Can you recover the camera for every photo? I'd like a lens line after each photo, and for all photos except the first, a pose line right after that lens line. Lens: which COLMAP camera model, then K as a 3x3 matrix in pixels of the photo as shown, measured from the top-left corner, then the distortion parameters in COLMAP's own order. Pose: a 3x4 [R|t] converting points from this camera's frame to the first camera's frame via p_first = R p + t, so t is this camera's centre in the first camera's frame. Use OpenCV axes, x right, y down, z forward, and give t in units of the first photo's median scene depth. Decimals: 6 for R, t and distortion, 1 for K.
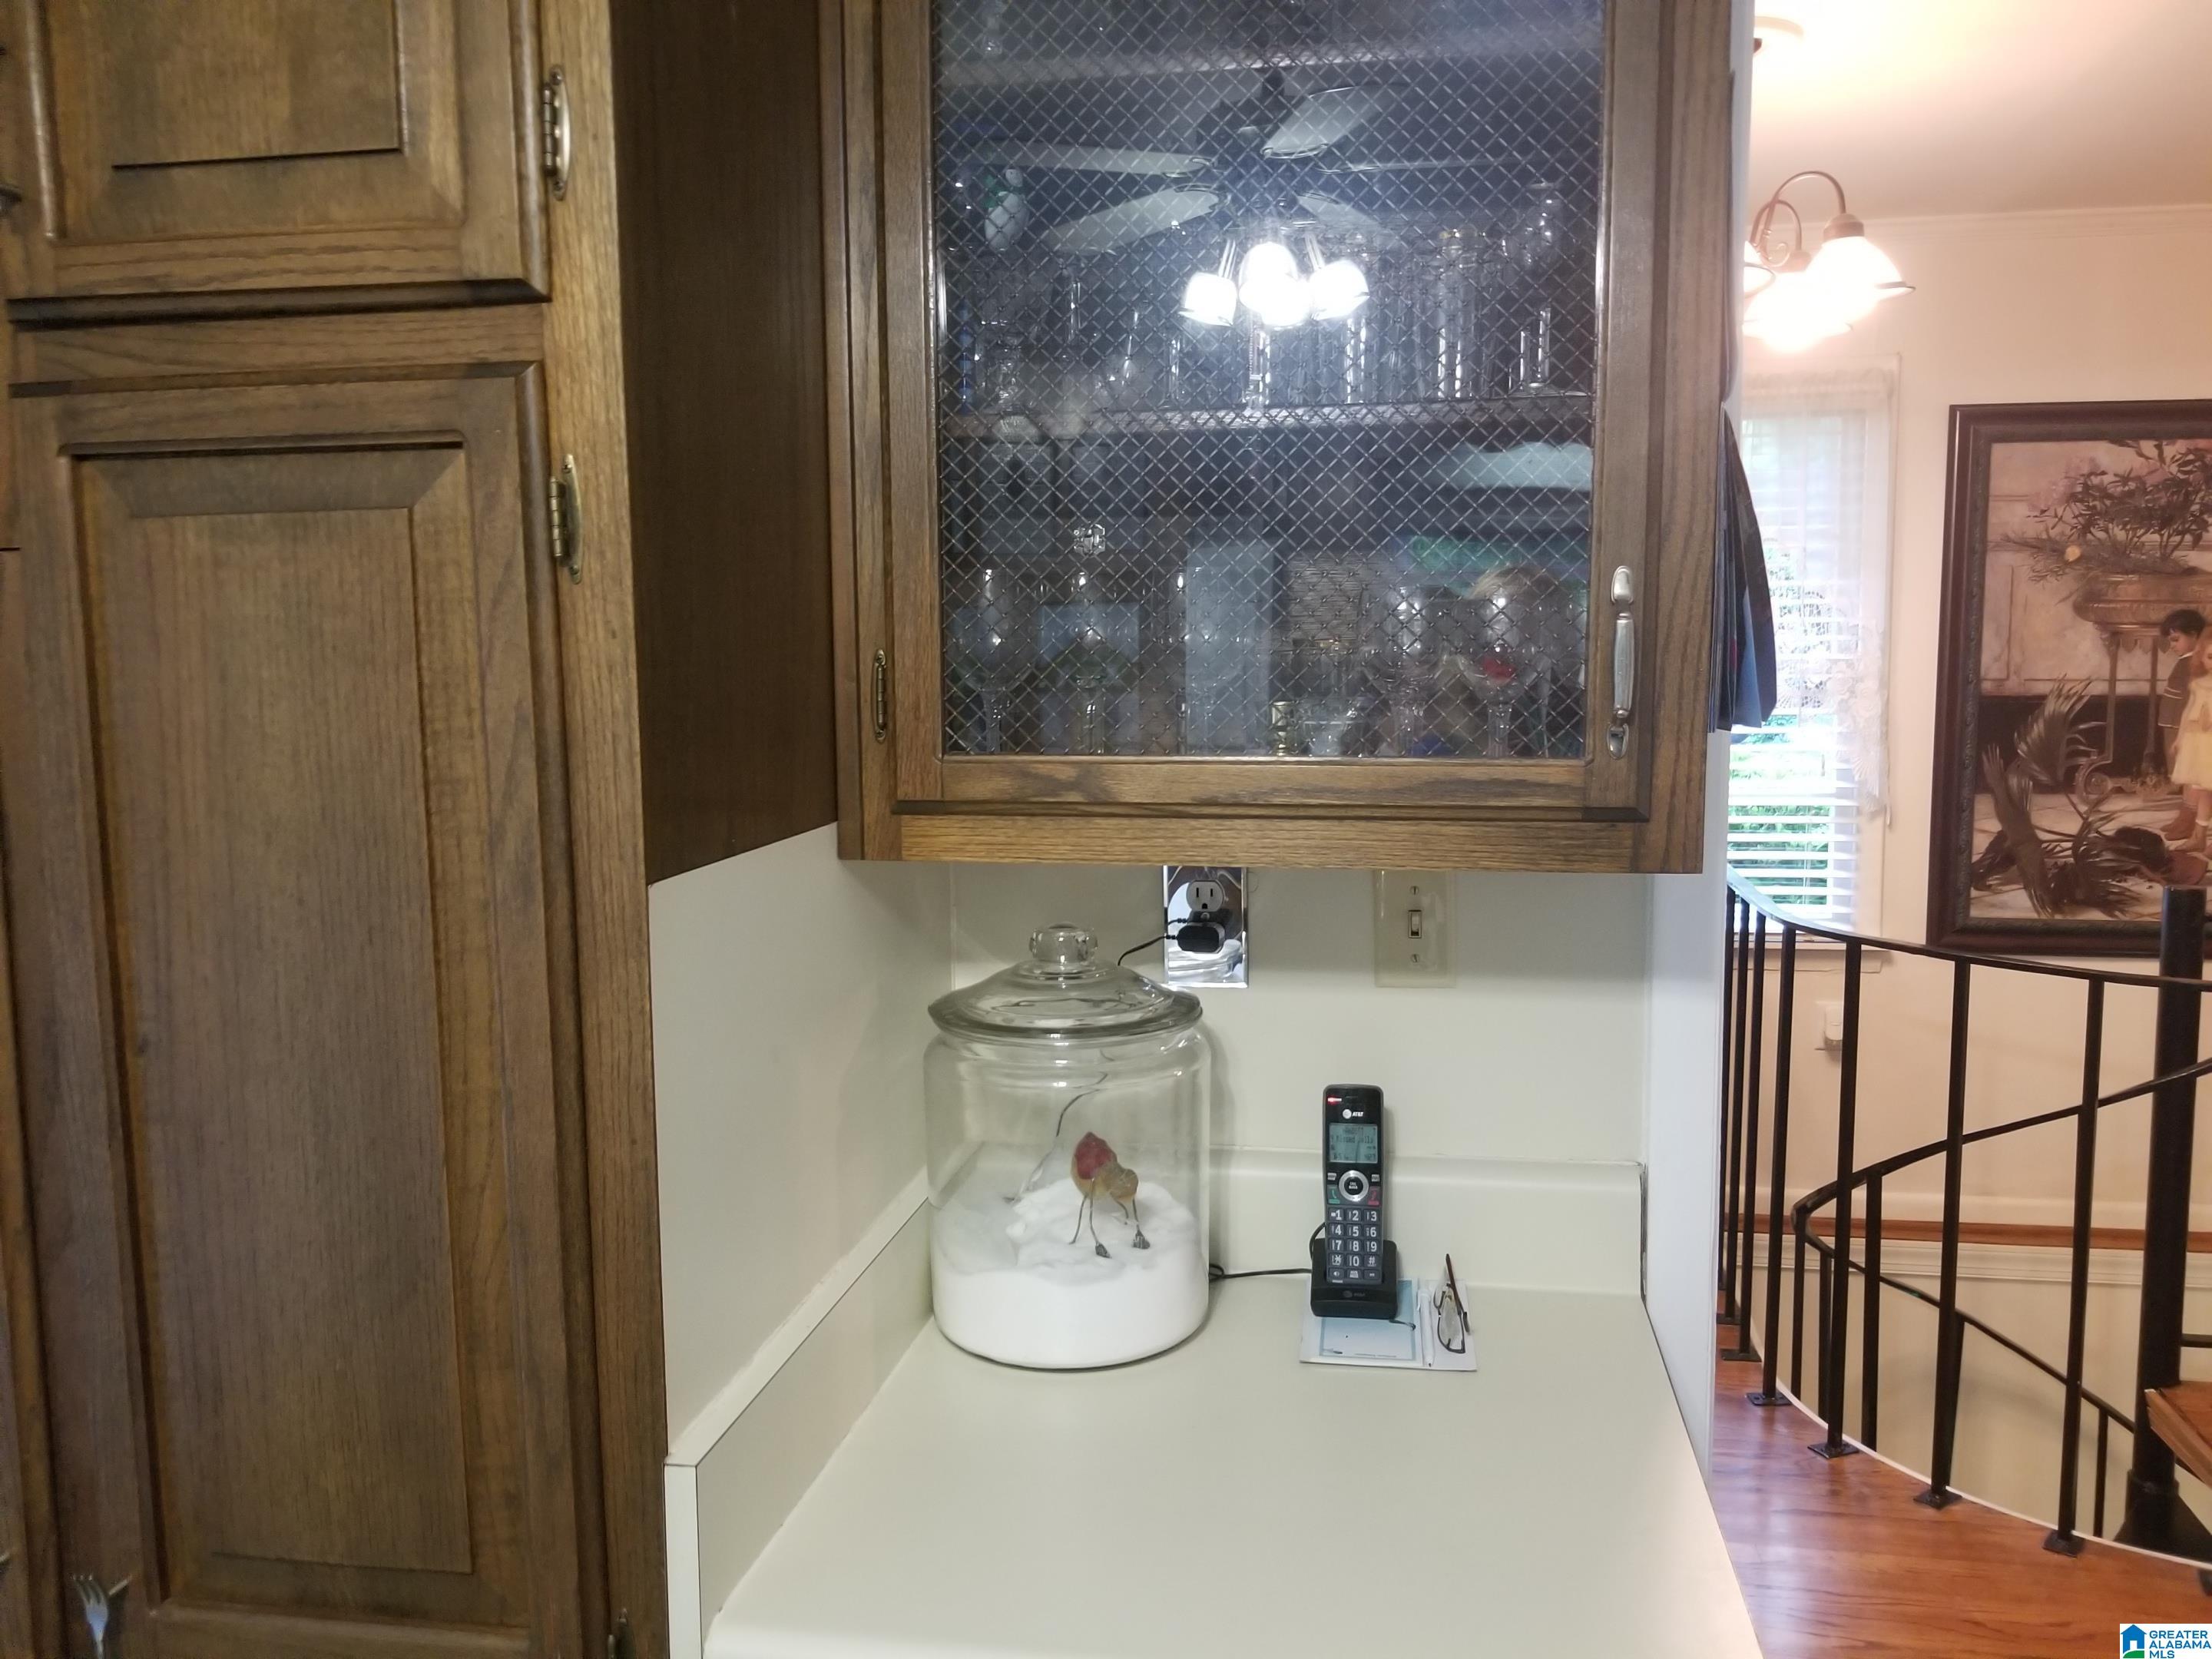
lens RADIAL K [[1717.5, 0, 1104.3], [0, 1717.5, 829.6], [0, 0, 1]] dist [0.032401, -0.080266]
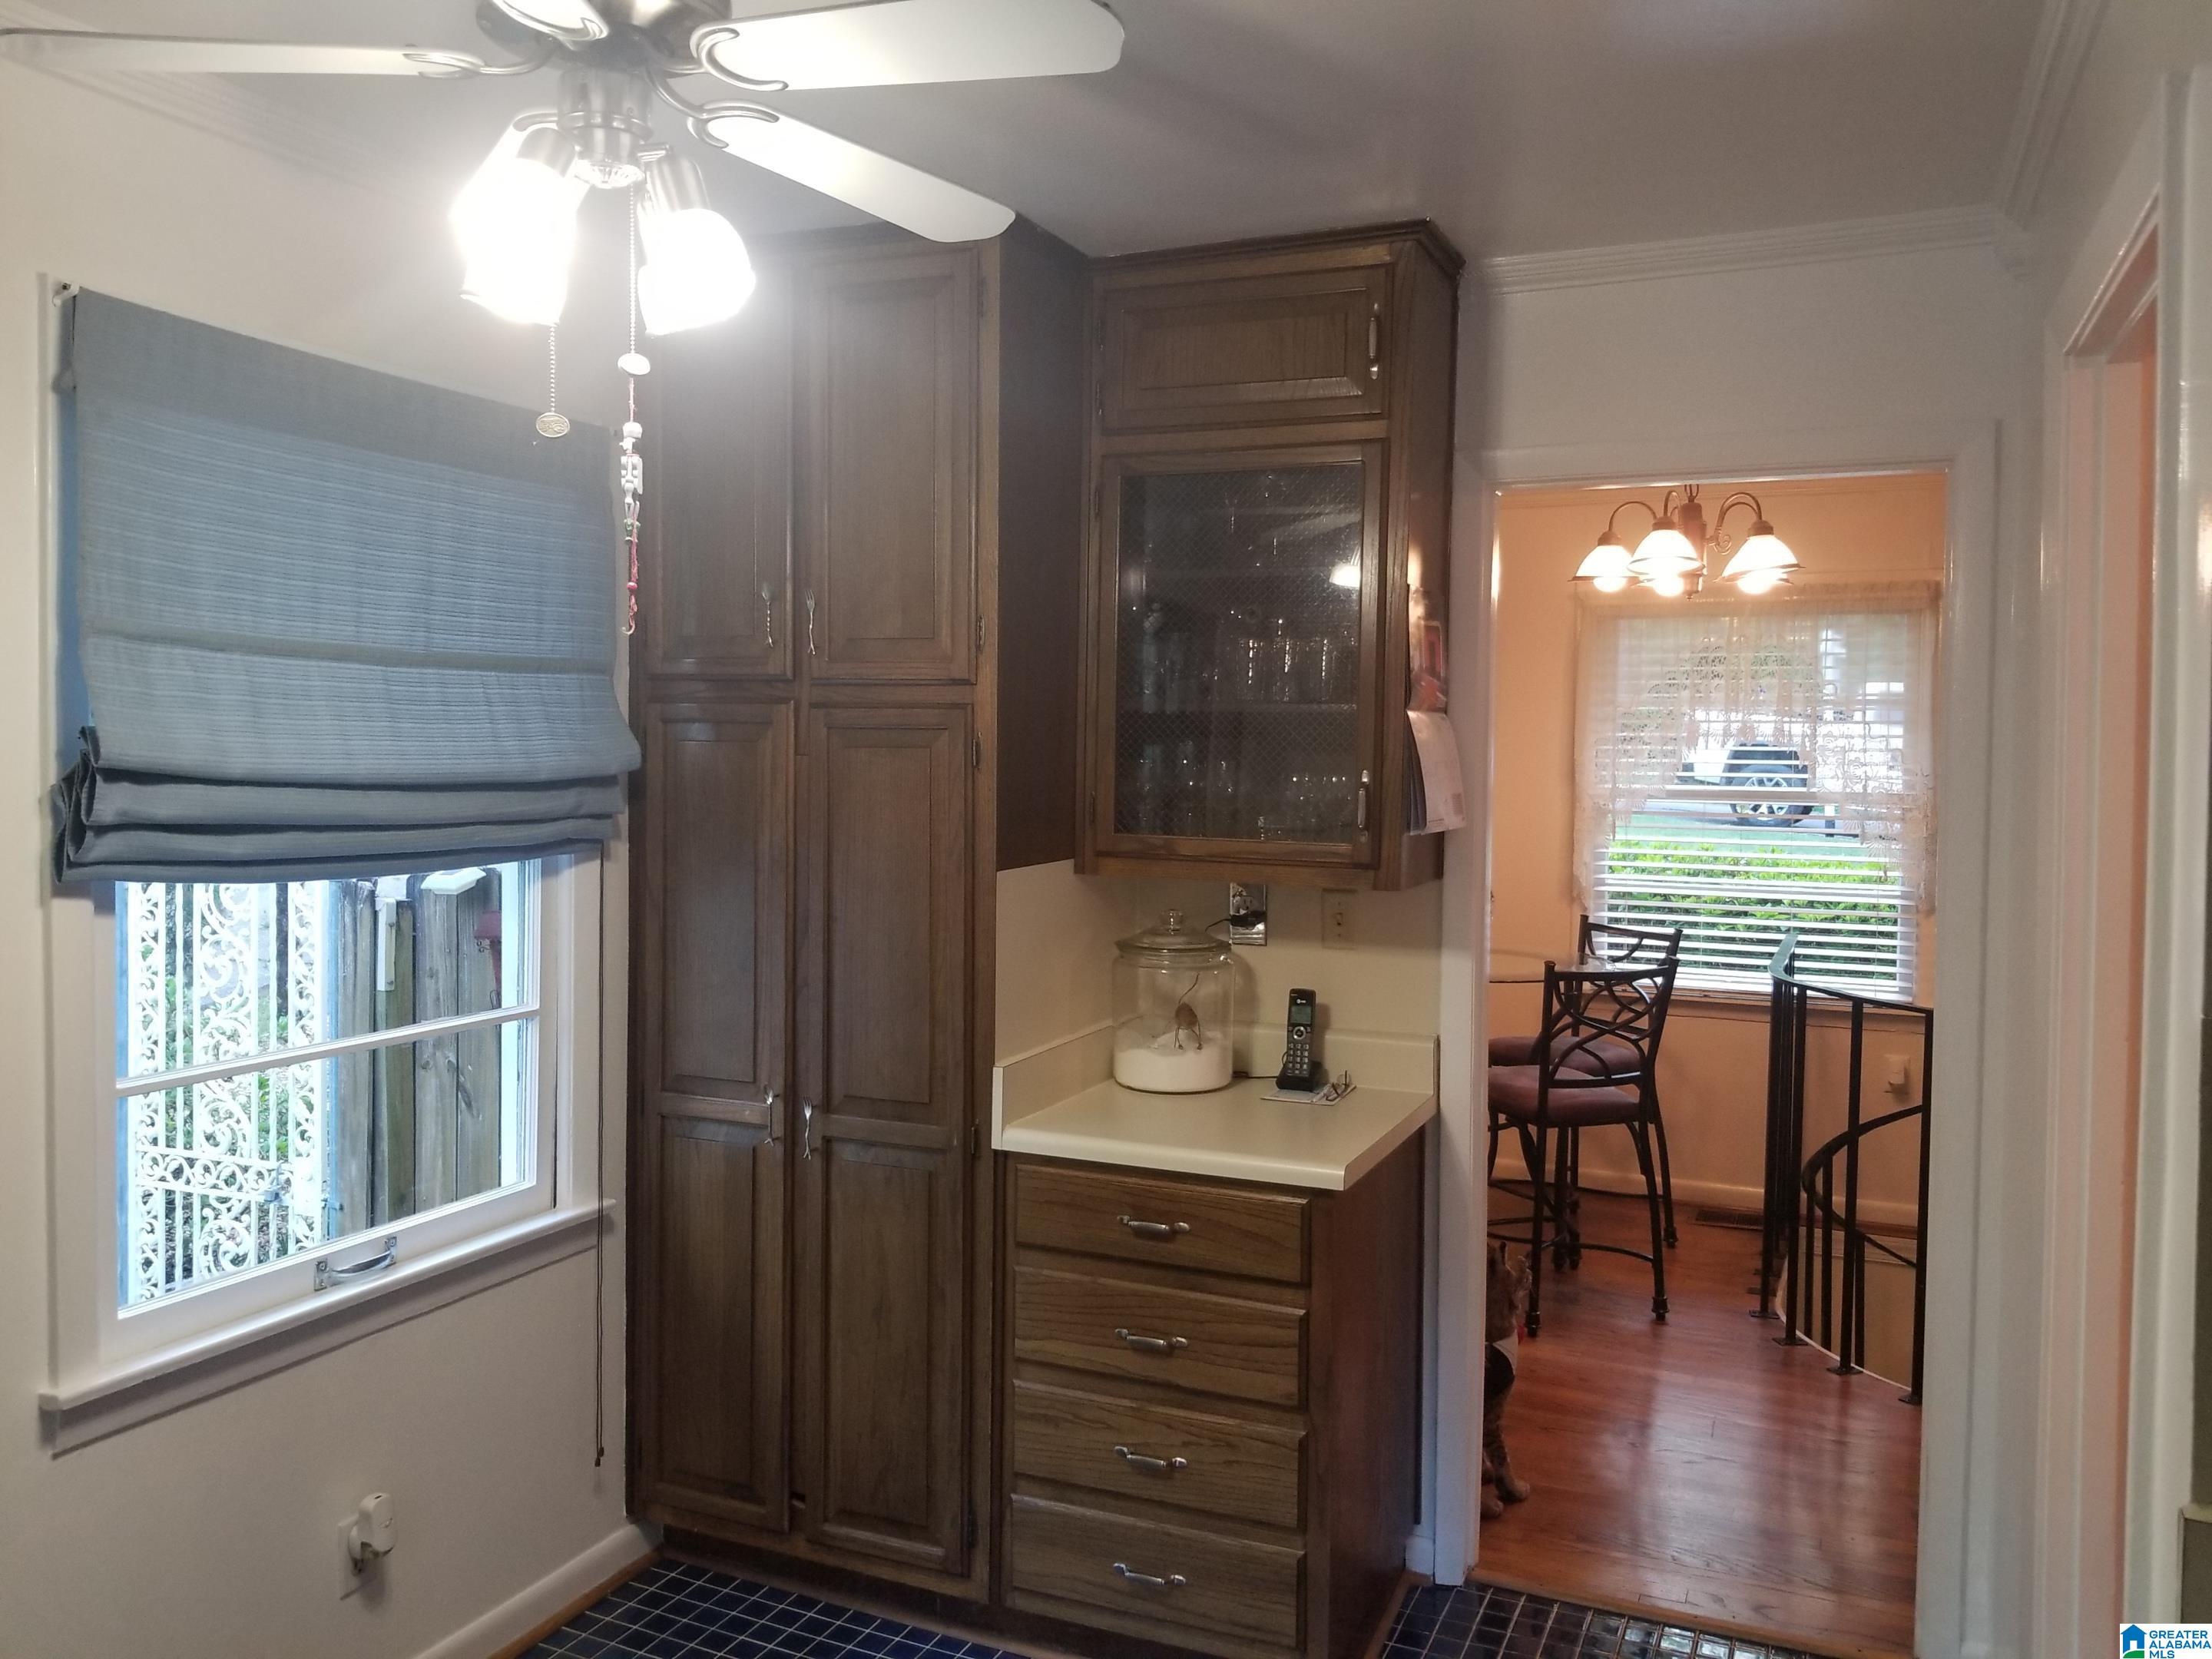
lens RADIAL K [[1717.5, 0, 1102.3], [0, 1717.5, 822.6], [0, 0, 1]] dist [0.032401, -0.080266]
pose [[0.972648, 0.033756, -0.229820, 0.492316], [-0.047062, 0.997503, -0.052665, 0.078124], [0.227468, 0.062041, 0.971807, -1.543681]]
